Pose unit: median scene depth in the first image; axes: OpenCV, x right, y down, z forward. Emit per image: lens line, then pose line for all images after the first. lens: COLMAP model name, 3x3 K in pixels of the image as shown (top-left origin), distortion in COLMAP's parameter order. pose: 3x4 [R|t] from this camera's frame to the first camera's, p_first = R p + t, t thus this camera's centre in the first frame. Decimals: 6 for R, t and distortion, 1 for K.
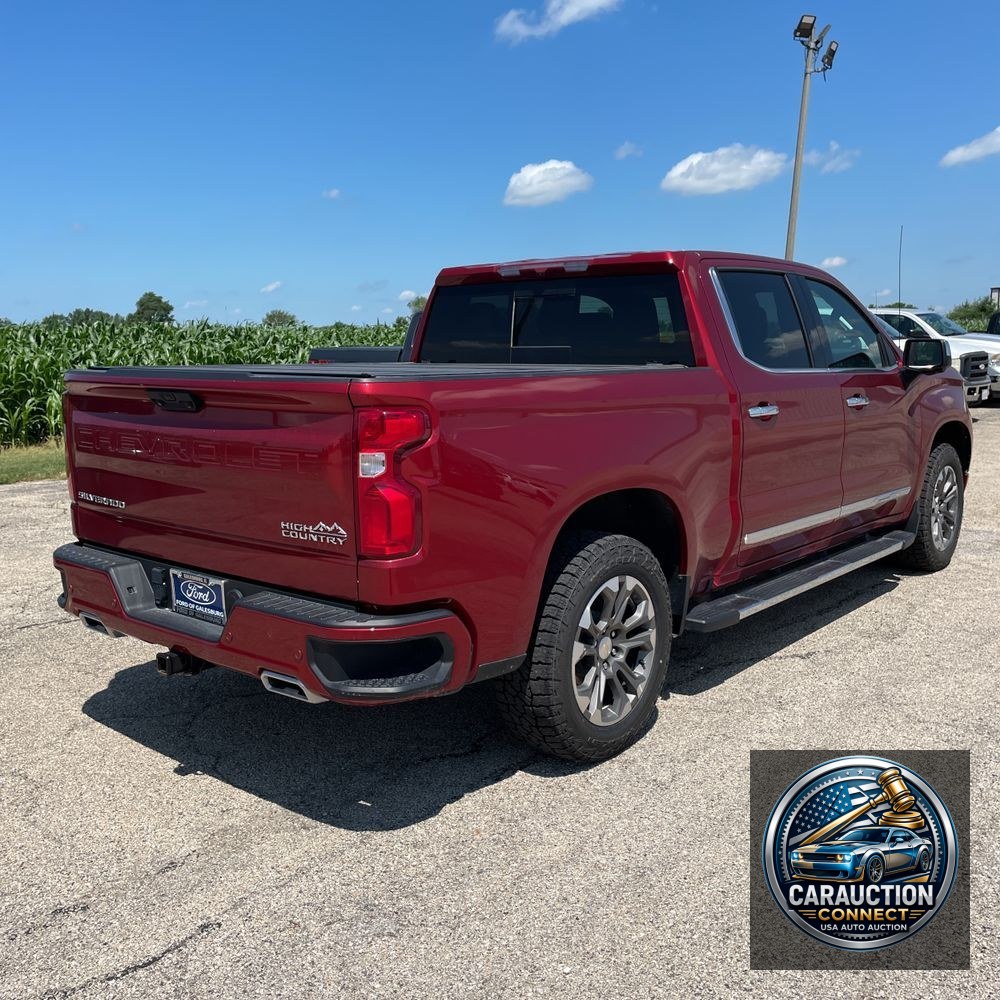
lens RADIAL K [[1012.6, 0, 500.0], [0, 1012.6, 500.0], [0, 0, 1]] dist [0.069080, 0.002758]
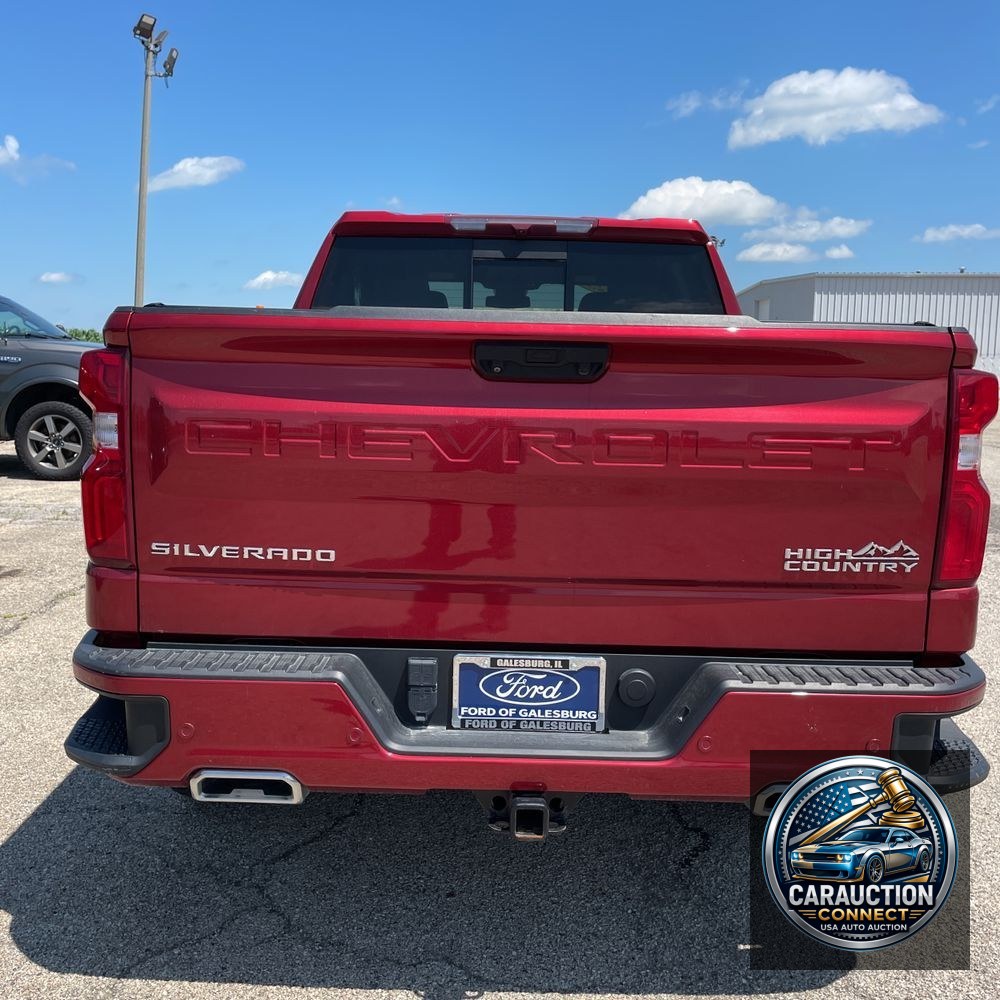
lens RADIAL K [[1009.6, 0, 500.0], [0, 1009.6, 500.0], [0, 0, 1]] dist [0.069696, -0.079785]
pose [[0.756581, -0.055980, 0.651499, -0.549851], [0.067699, 0.997680, 0.007108, -0.018898], [-0.650386, 0.038728, 0.758616, 0.445052]]
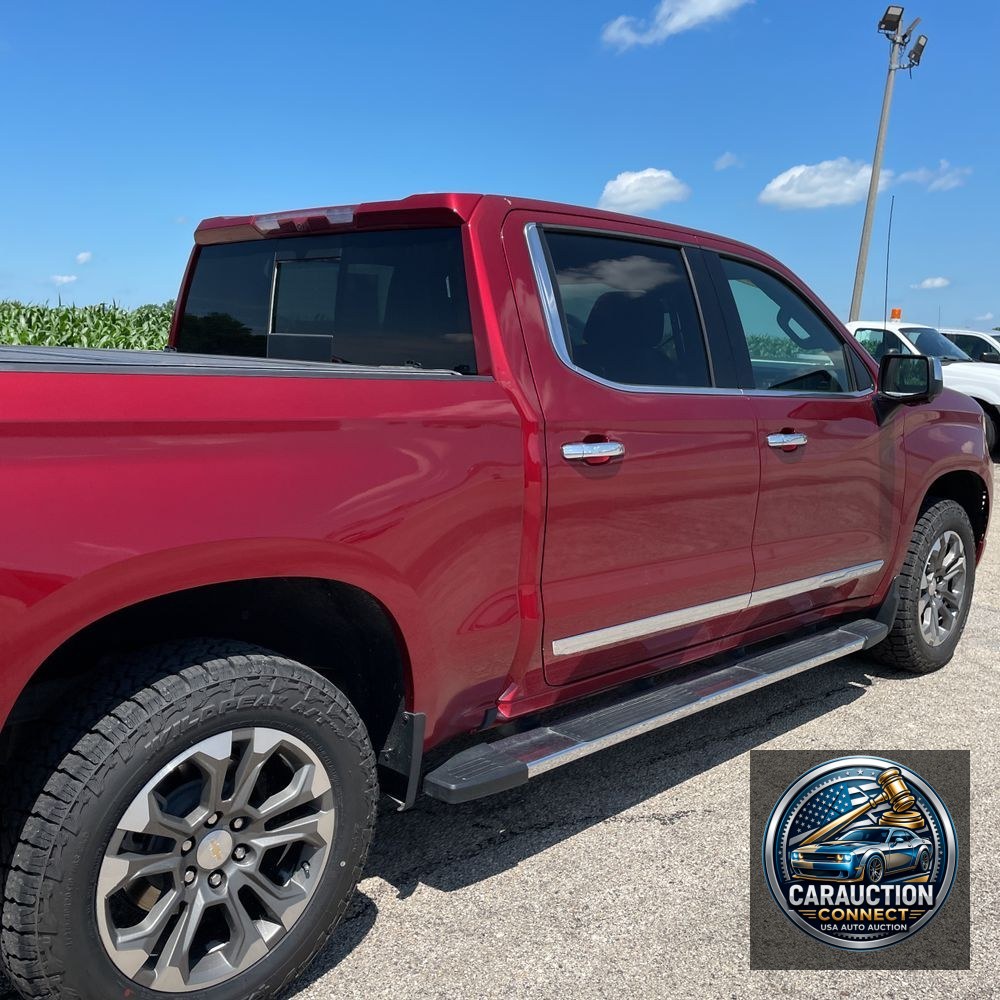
lens RADIAL K [[1010.8, 0, 507.4], [0, 1010.8, 510.4], [0, 0, 1]] dist [0.087761, -0.108793]
pose [[0.995854, 0.056515, -0.071286, 0.255579], [-0.056251, 0.998400, 0.005709, -0.051043], [0.071494, -0.001675, 0.997440, 0.366028]]
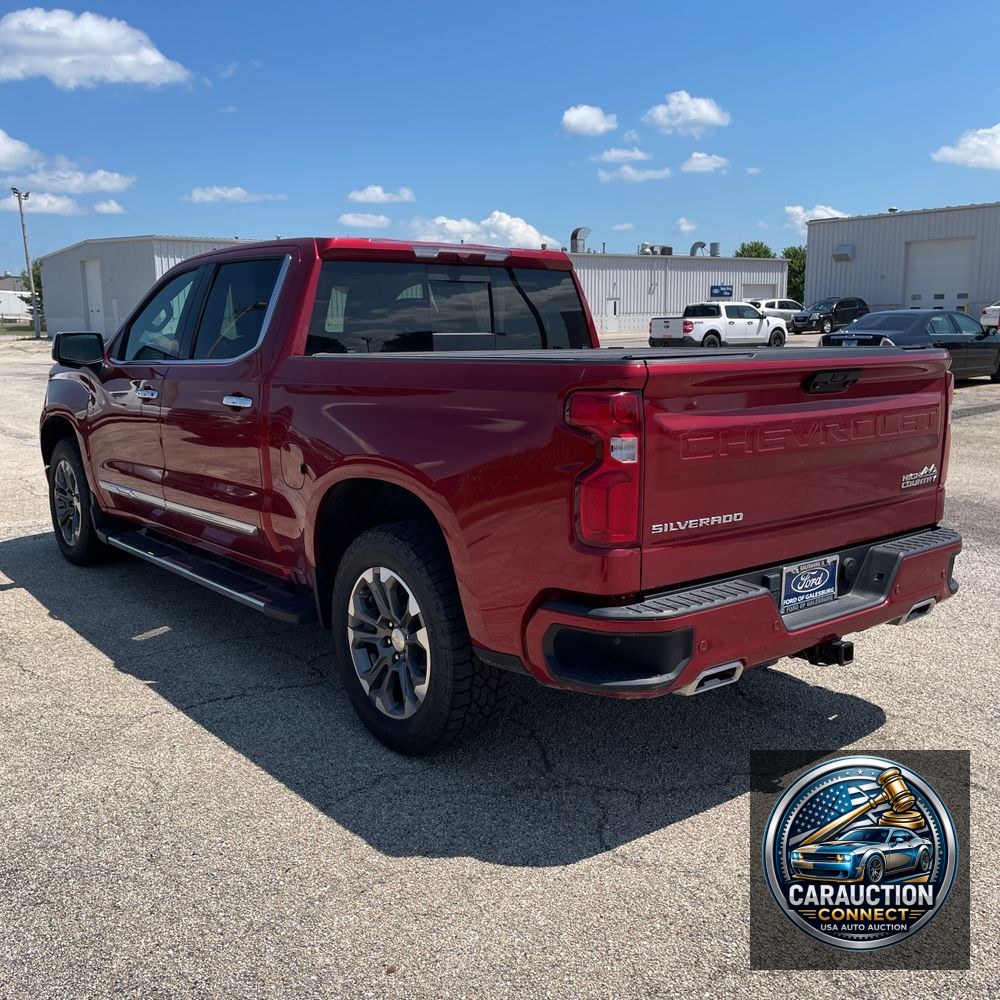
lens RADIAL K [[1010.8, 0, 507.4], [0, 1010.8, 510.4], [0, 0, 1]] dist [0.087761, -0.108793]
pose [[0.178868, -0.160787, 0.970646, -1.020219], [0.156463, 0.978650, 0.133280, -0.118508], [-0.971352, 0.128031, 0.200206, 0.859869]]
